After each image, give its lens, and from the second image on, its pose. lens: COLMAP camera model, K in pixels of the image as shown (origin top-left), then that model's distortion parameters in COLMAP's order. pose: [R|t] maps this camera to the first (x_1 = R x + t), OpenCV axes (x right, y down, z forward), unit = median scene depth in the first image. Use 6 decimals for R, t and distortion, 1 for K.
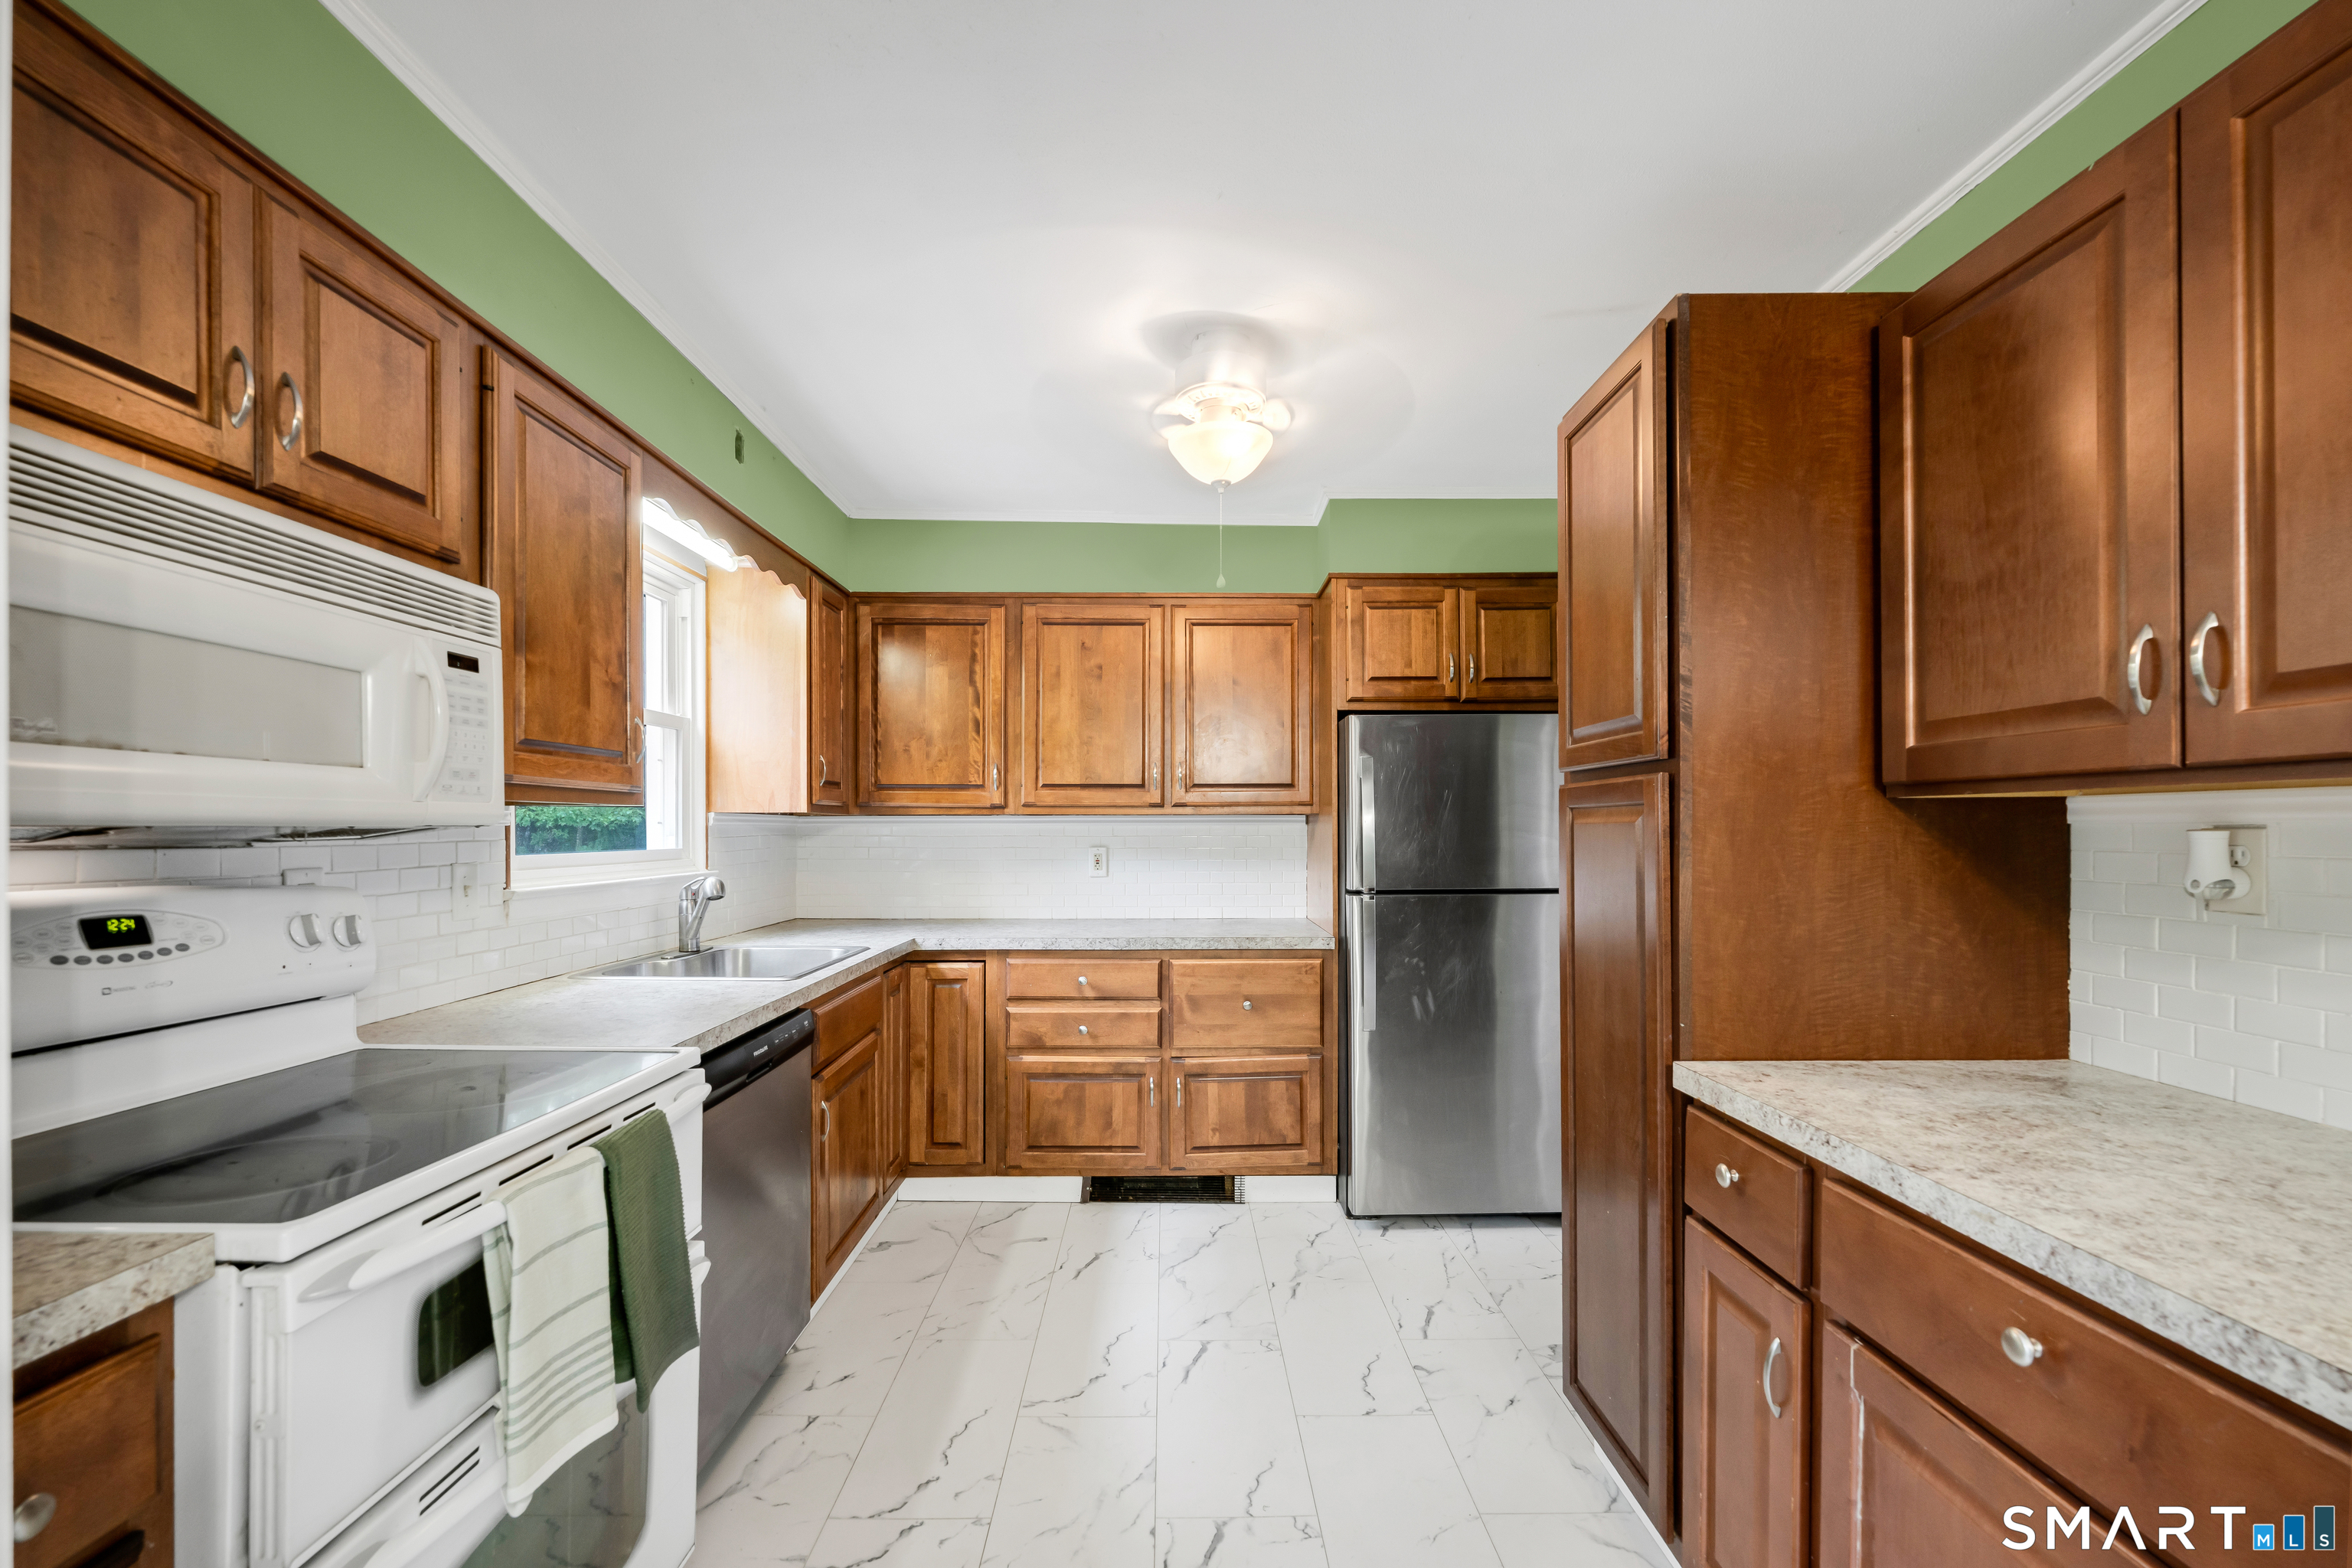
lens RADIAL K [[937.1, 0, 1153.6], [0, 937.1, 823.0], [0, 0, 1]] dist [-0.001740, 0.000227]
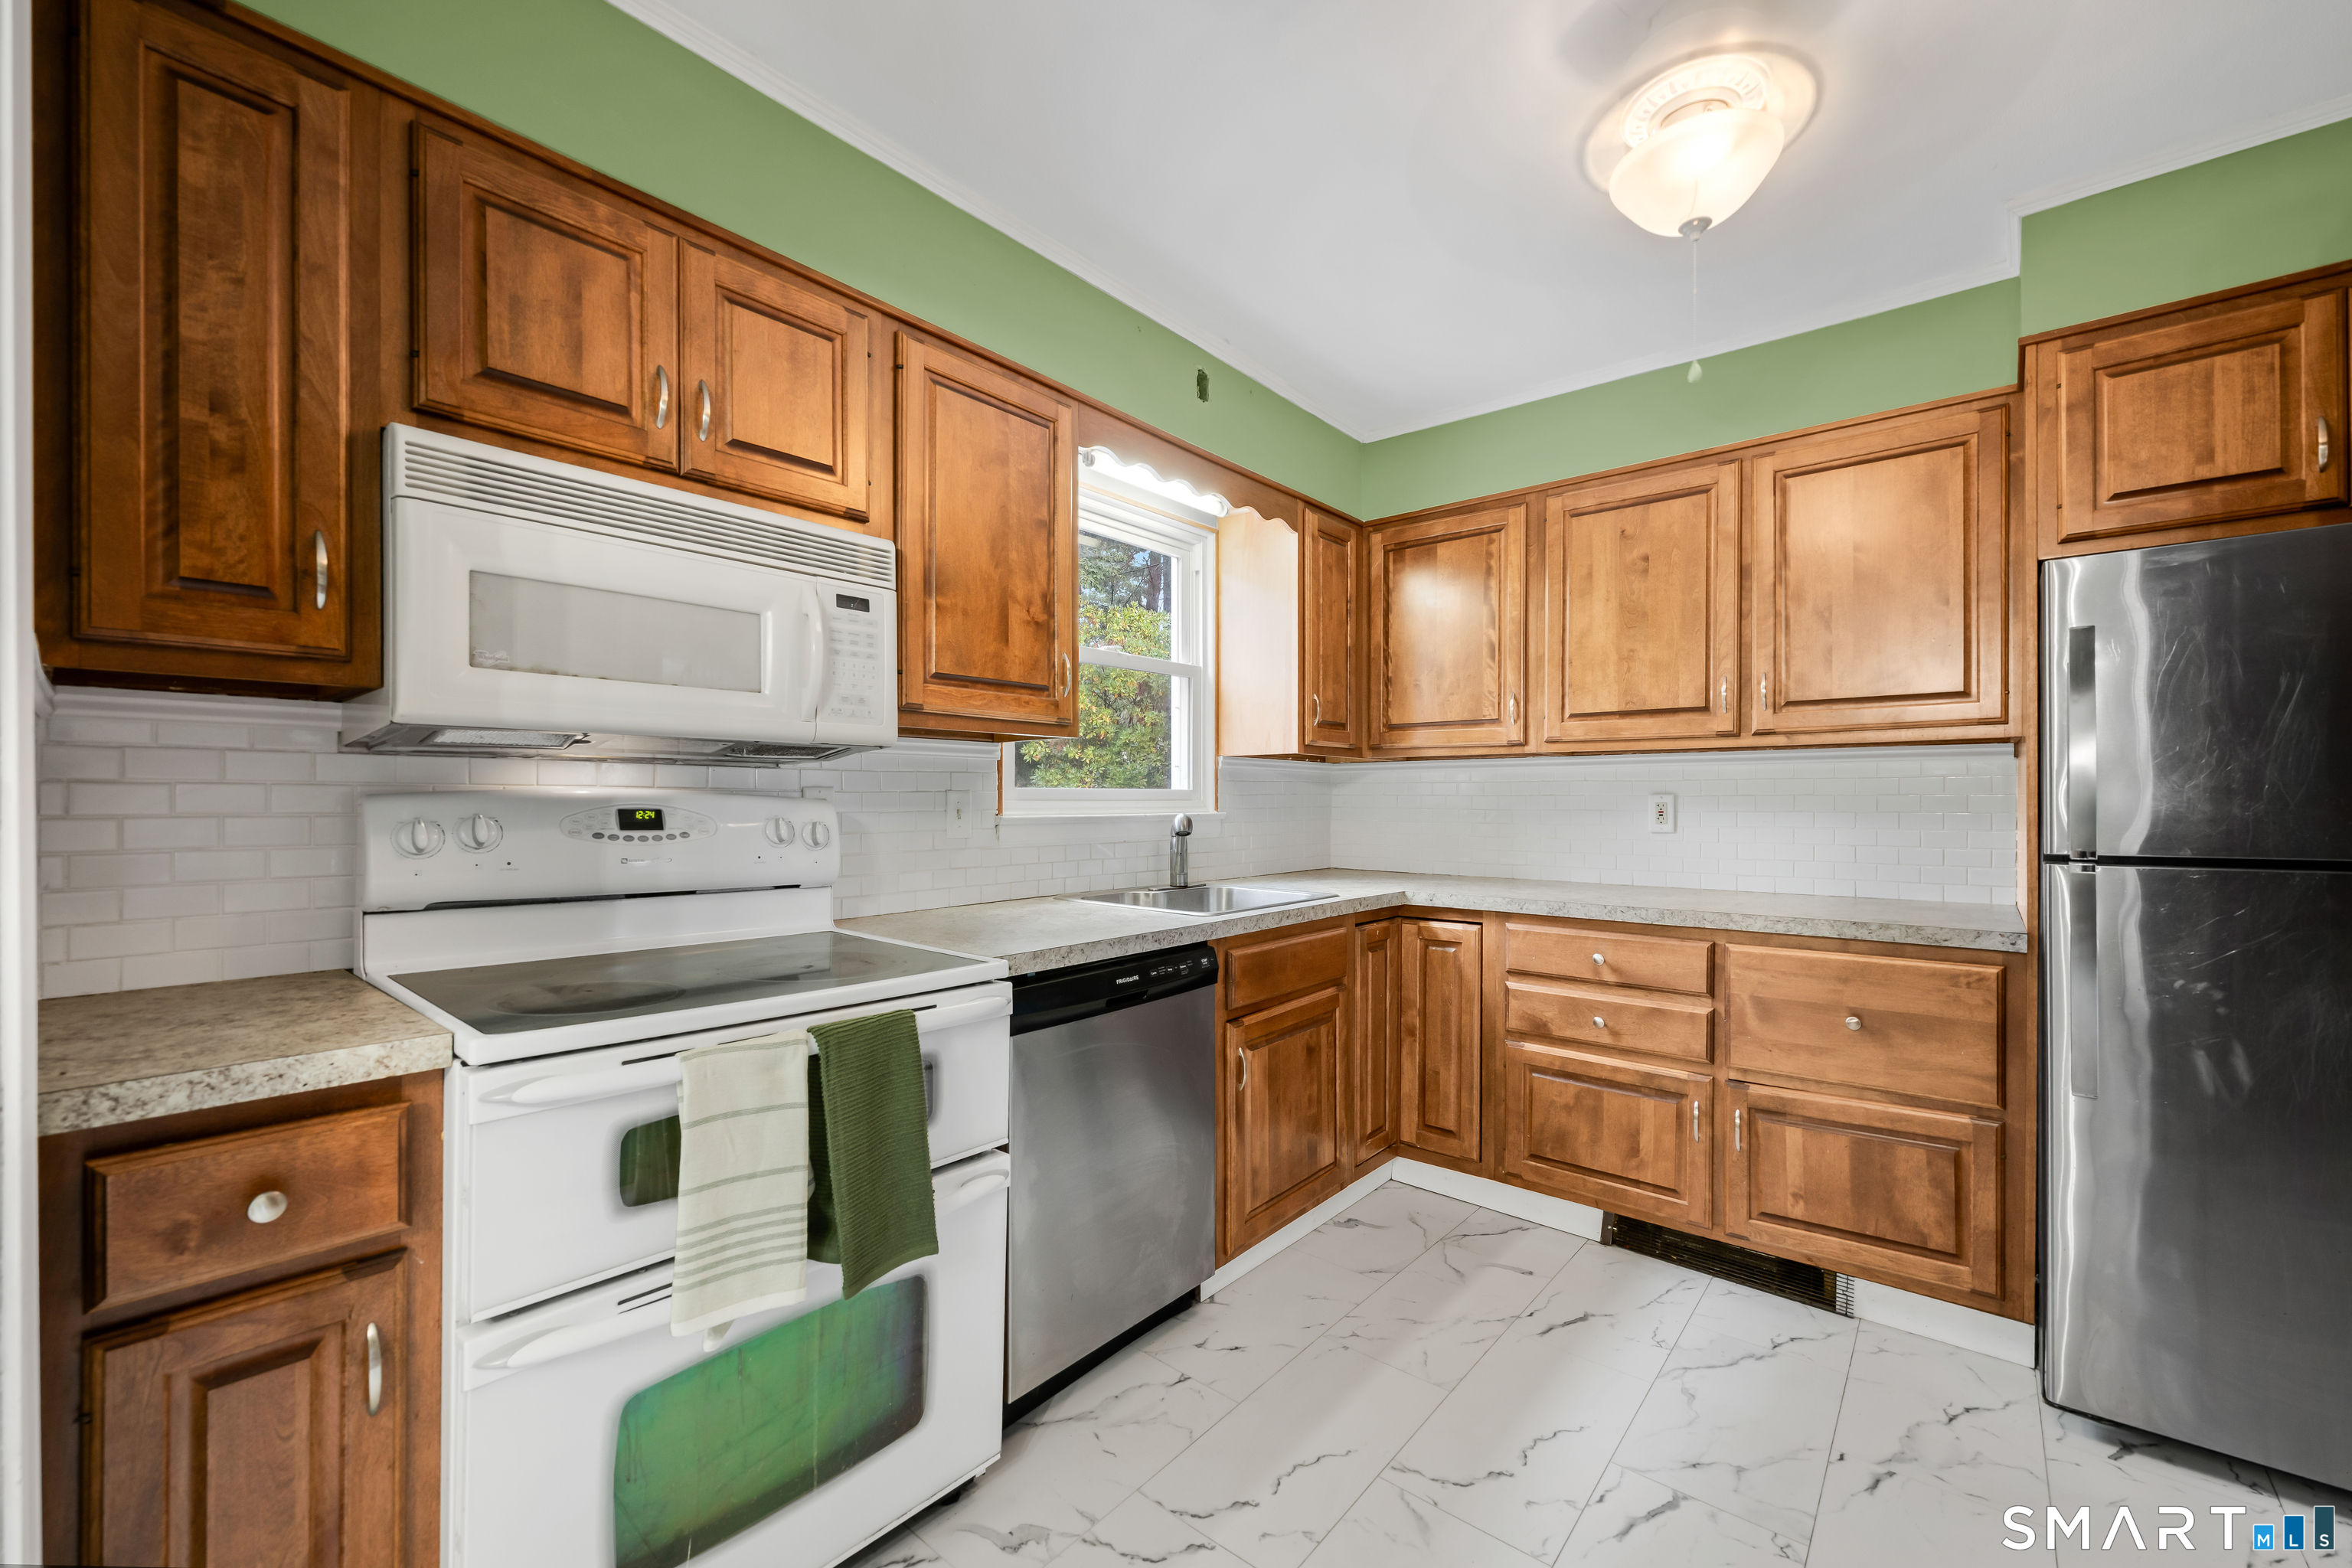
lens RADIAL K [[937.1, 0, 1176.6], [0, 937.1, 795.5], [0, 0, 1]] dist [-0.001740, 0.000227]
pose [[0.771181, 0.001557, -0.636615, 0.177293], [-0.000801, 0.999999, 0.001475, 0.036816], [0.636616, -0.000627, 0.771181, 0.206375]]
